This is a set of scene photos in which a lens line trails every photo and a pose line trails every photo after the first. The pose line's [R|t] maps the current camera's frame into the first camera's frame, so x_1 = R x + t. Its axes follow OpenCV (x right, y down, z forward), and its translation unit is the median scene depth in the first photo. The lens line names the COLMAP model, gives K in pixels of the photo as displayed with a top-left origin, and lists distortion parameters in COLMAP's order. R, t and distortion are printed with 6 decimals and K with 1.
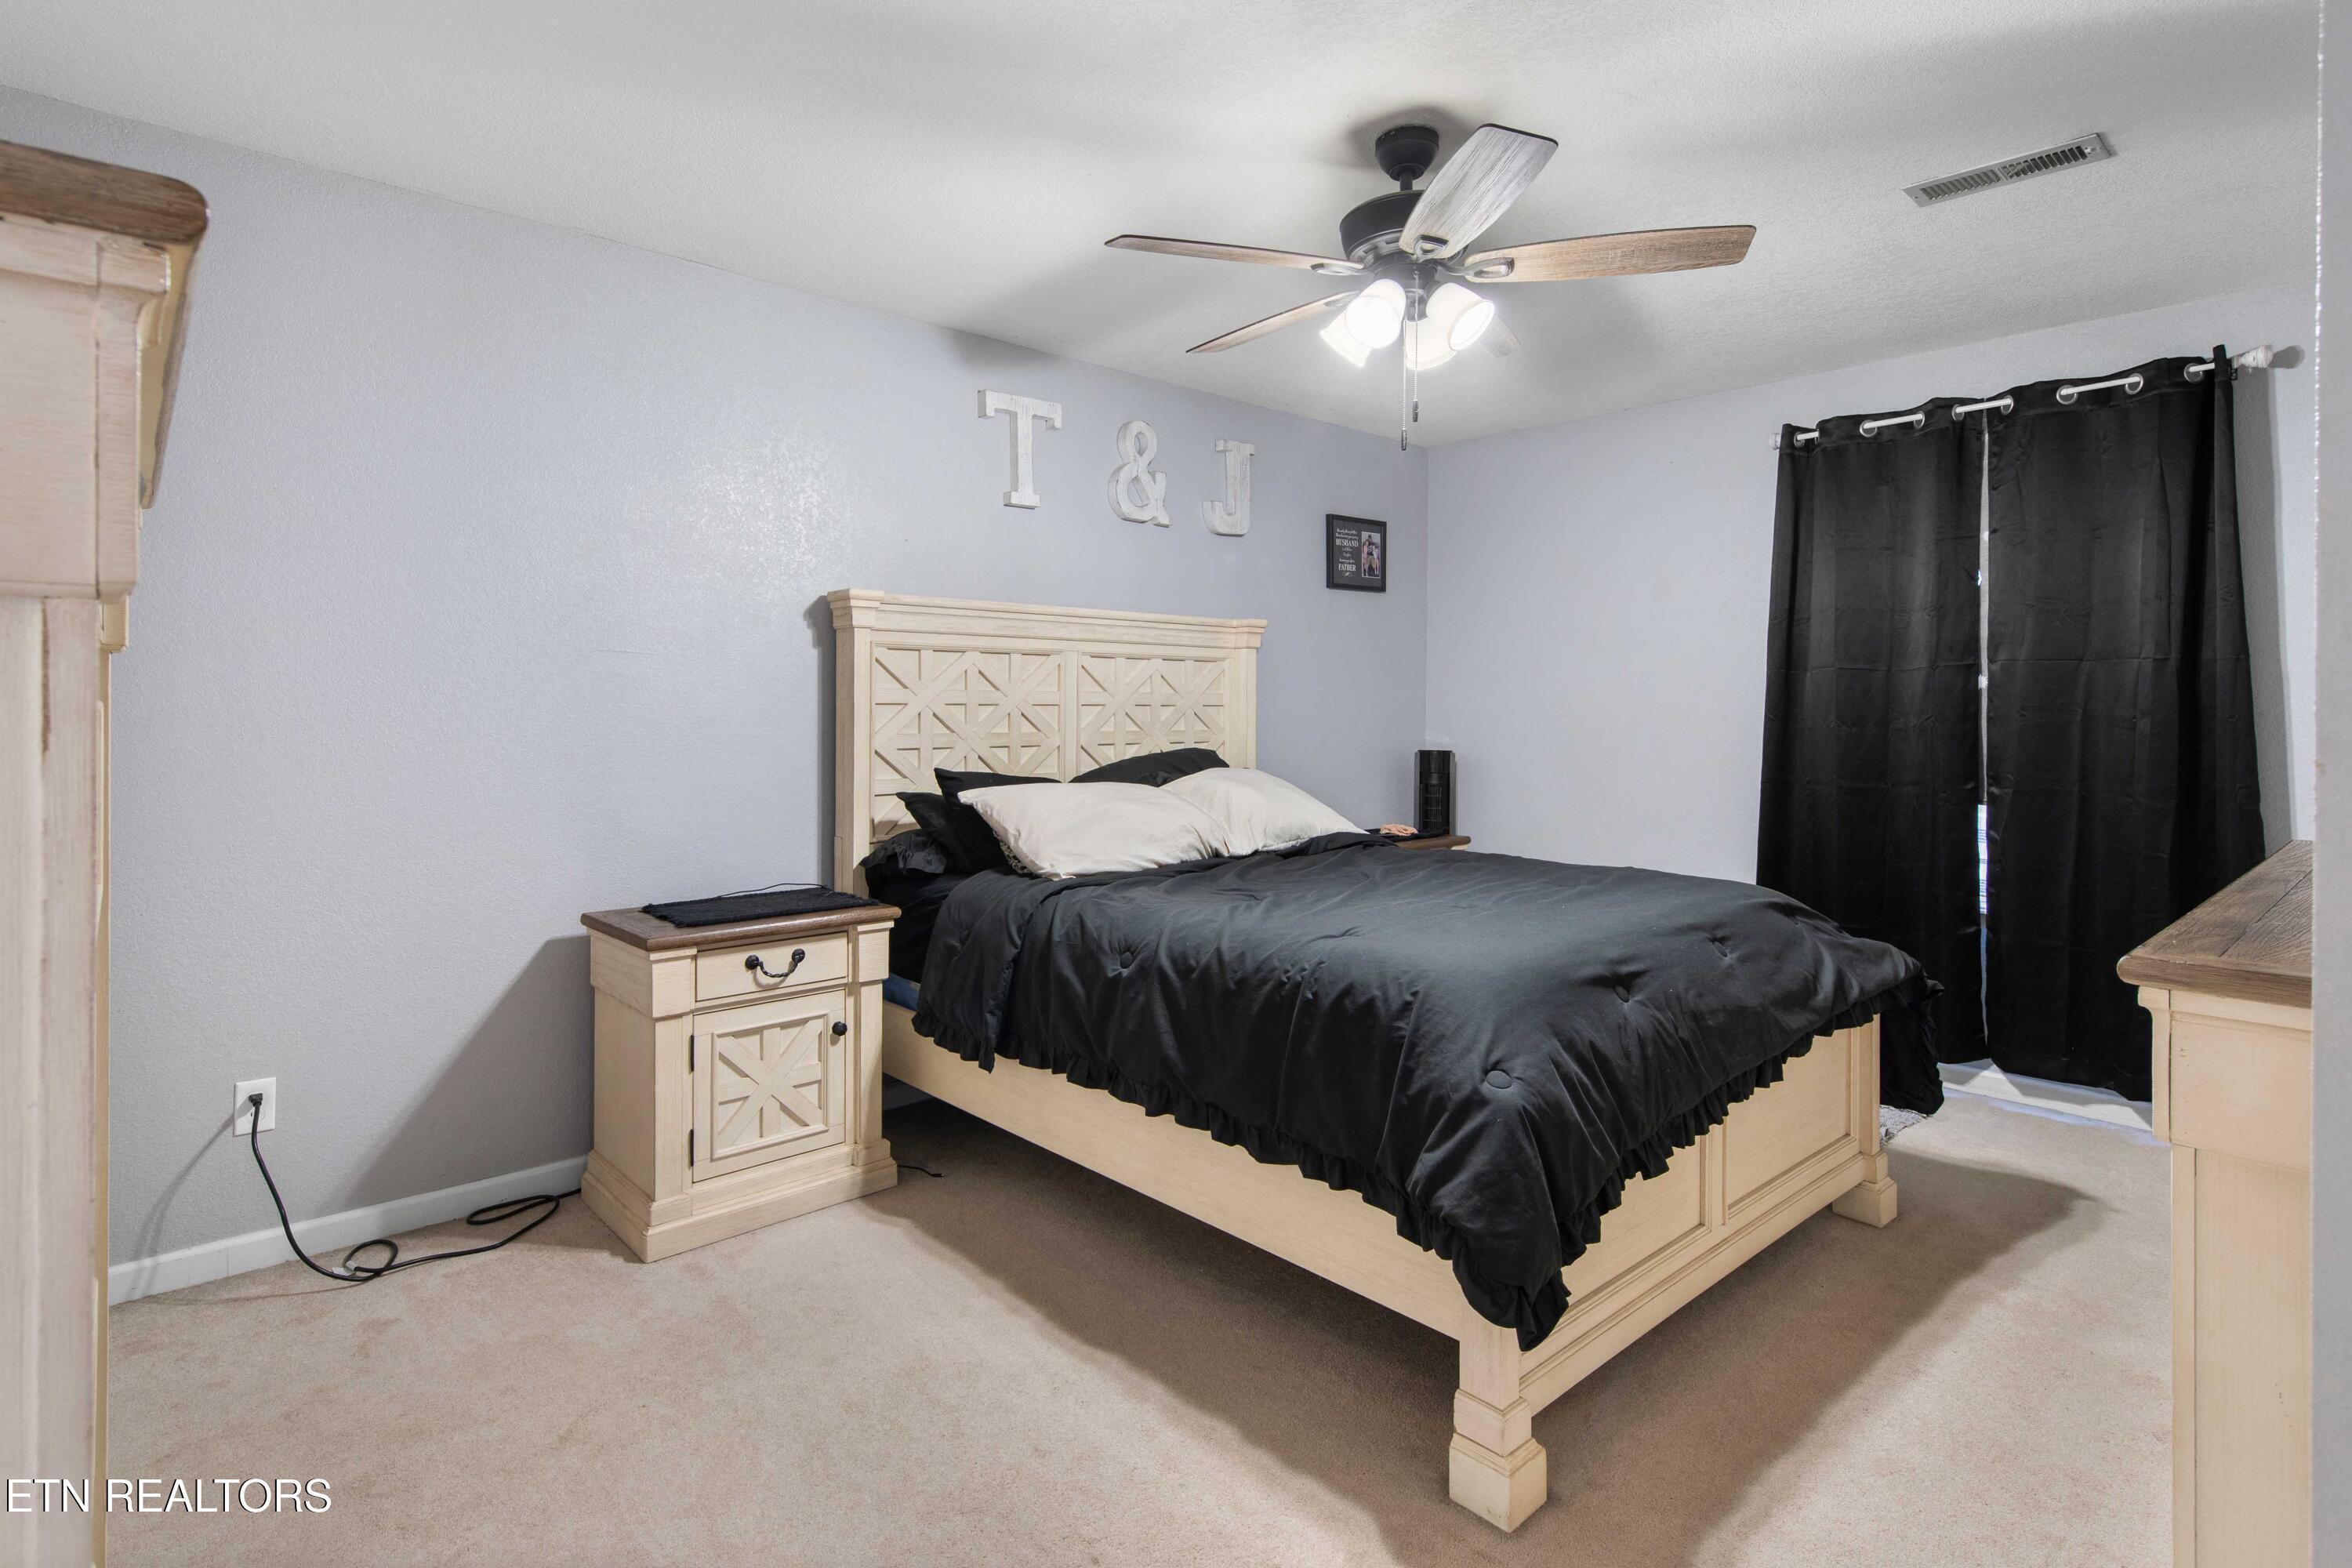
lens RADIAL K [[1150.2, 0, 1167.4], [0, 1150.2, 716.9], [0, 0, 1]] dist [0.000281, -0.000113]
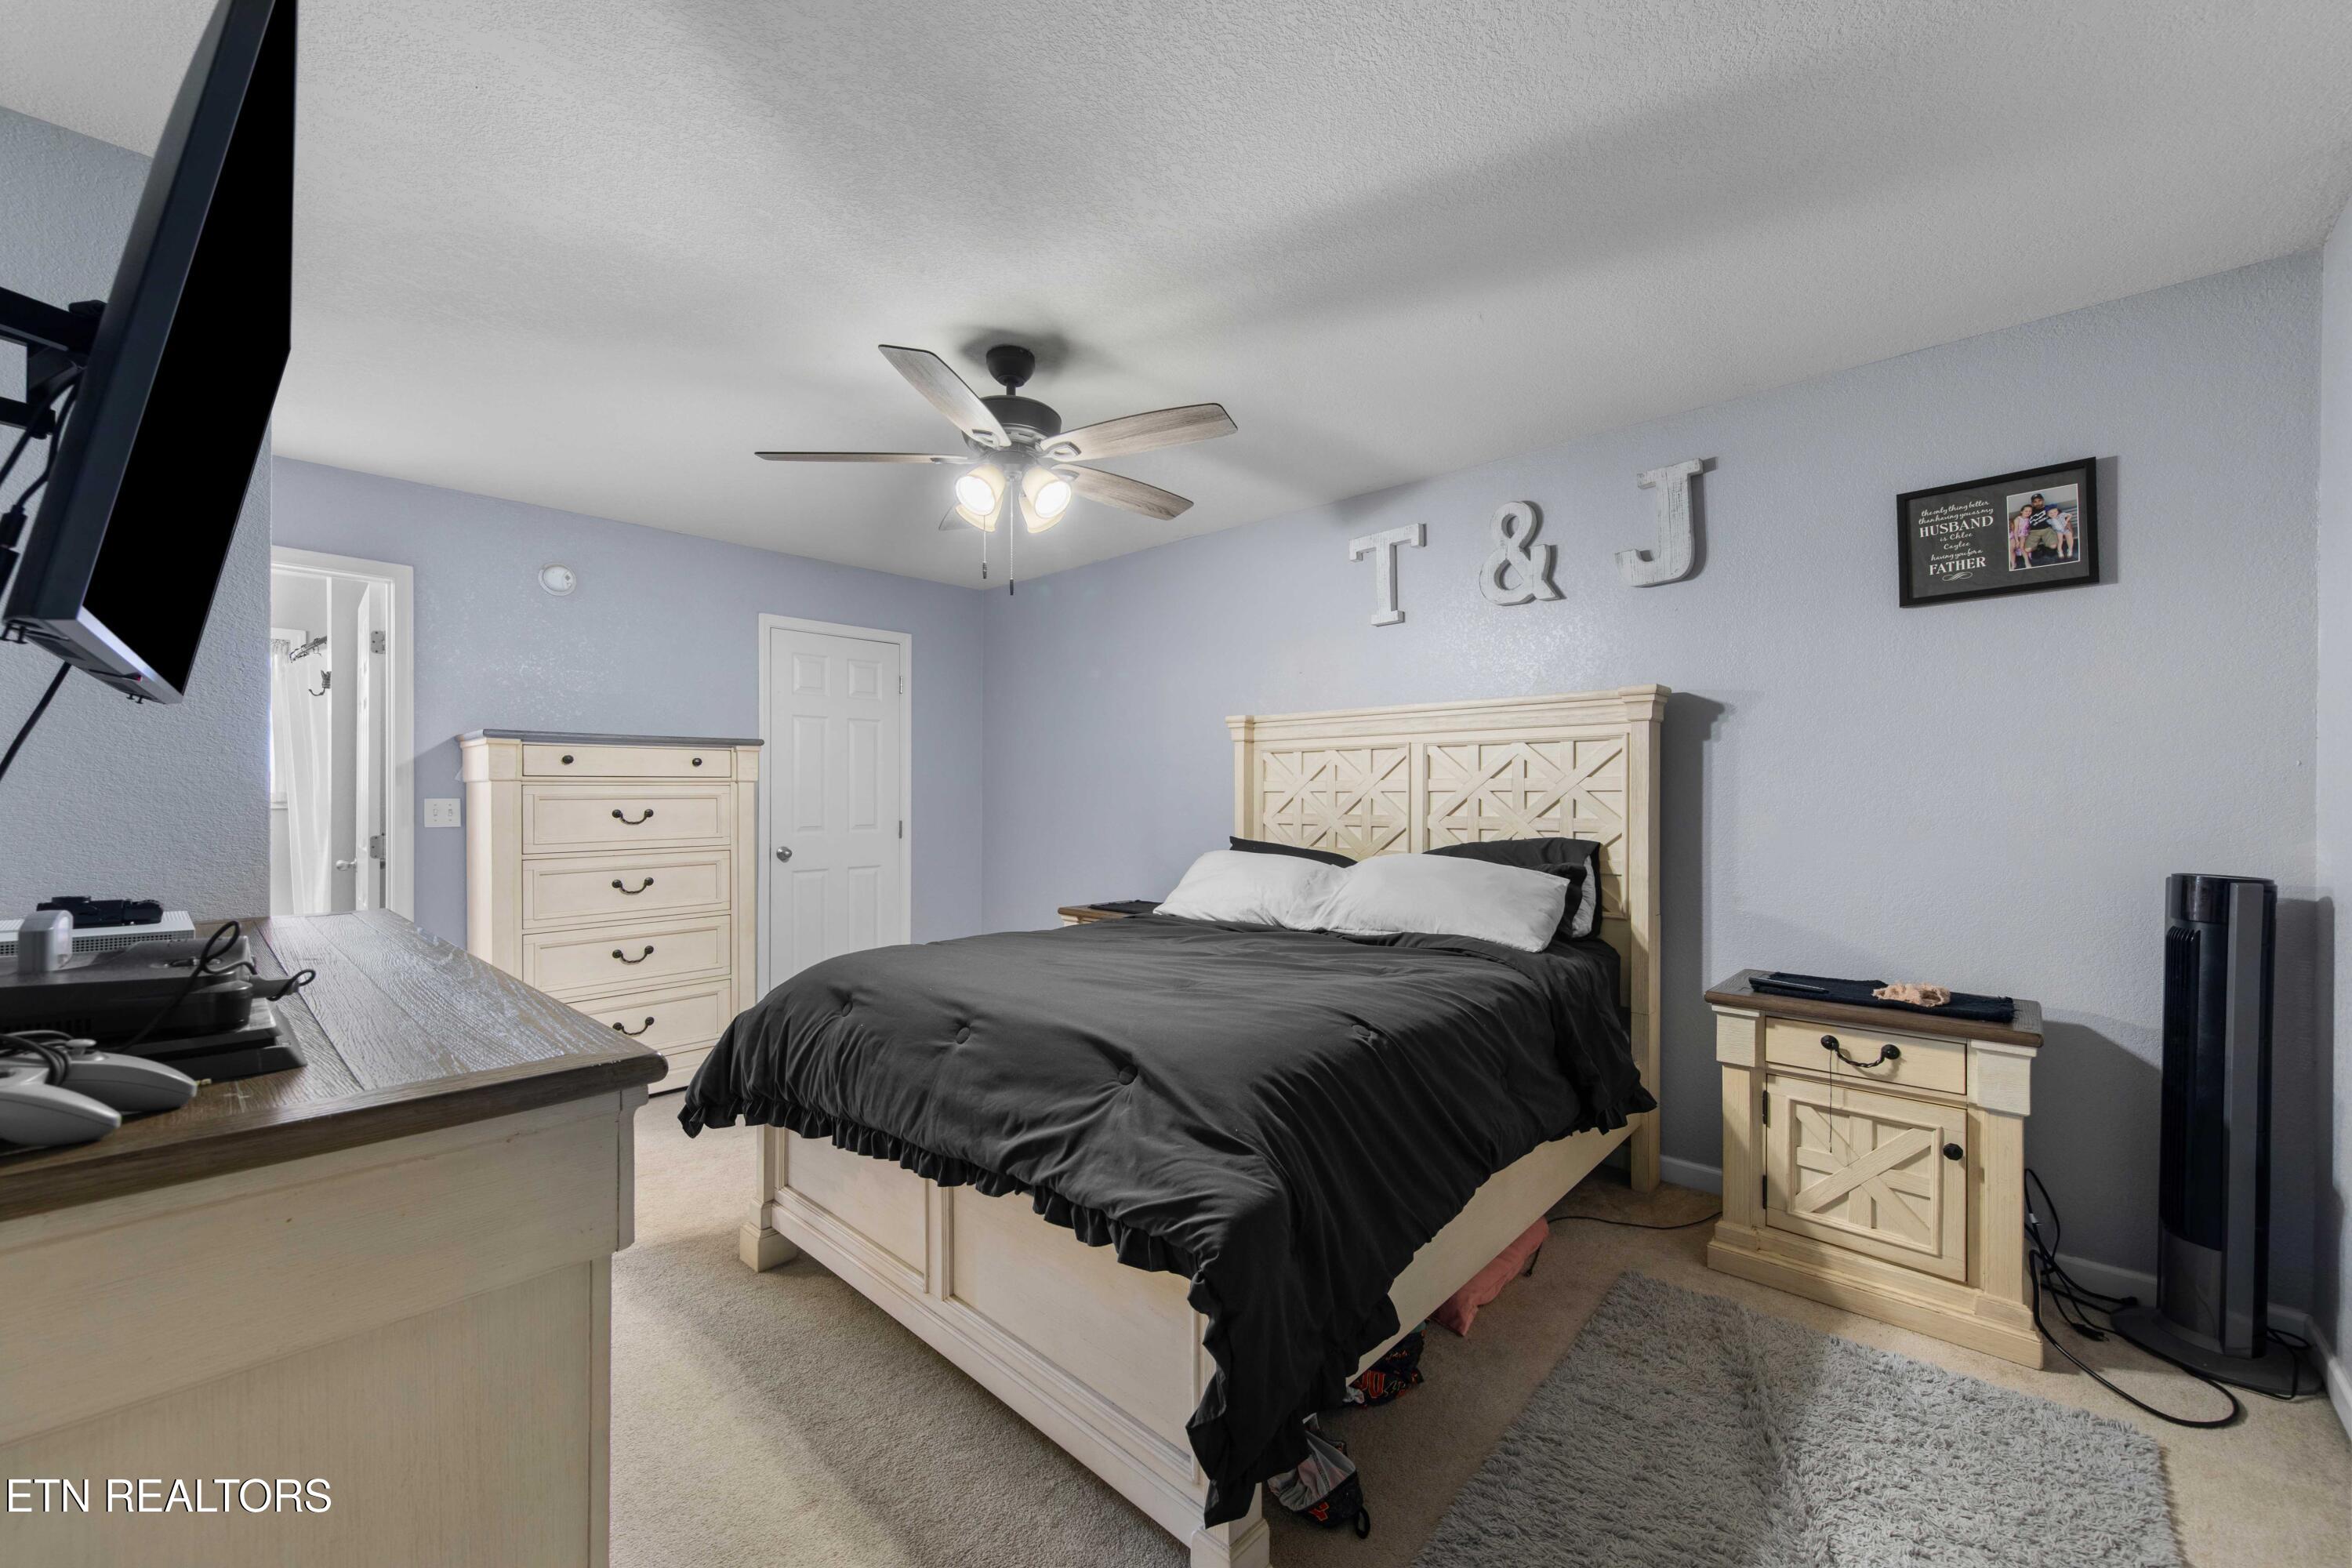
lens RADIAL K [[920.5, 0, 1168.5], [0, 920.5, 800.1], [0, 0, 1]] dist [-0.000311, -0.000006]
pose [[0.087808, 0.005774, -0.996121, 0.792109], [-0.004453, 0.999975, 0.005403, -0.005652], [0.996127, 0.003962, 0.087832, 0.686877]]
